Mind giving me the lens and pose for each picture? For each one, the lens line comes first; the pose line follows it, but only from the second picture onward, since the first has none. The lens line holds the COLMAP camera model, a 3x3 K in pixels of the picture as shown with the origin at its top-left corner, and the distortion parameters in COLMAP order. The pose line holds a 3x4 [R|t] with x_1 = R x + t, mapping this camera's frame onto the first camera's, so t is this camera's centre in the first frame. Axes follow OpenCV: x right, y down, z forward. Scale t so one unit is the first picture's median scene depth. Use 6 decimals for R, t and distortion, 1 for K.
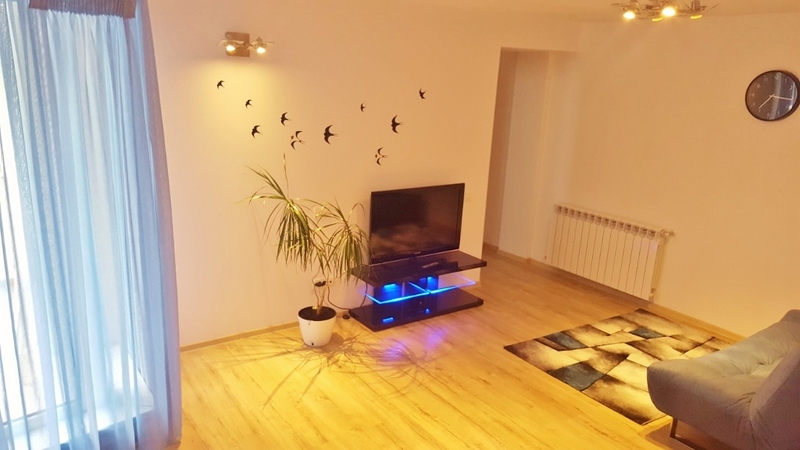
lens RADIAL K [[590.2, 0, 385.2], [0, 590.2, 248.4], [0, 0, 1]] dist [0.058051, -0.026345]
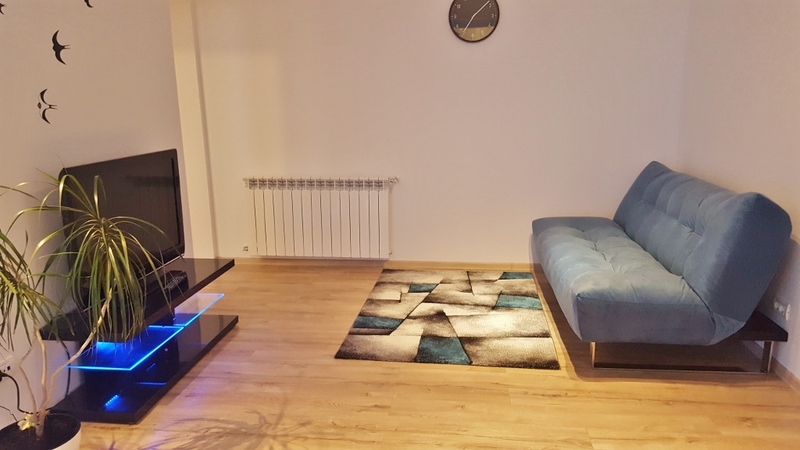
lens RADIAL K [[590.2, 0, 400.0], [0, 590.2, 231.6], [0, 0, 1]] dist [0.058051, -0.026345]
pose [[0.654610, -0.216583, 0.724277, -0.220123], [0.257476, 0.964675, 0.055761, 0.003917], [-0.710769, 0.149982, 0.687250, 0.432352]]
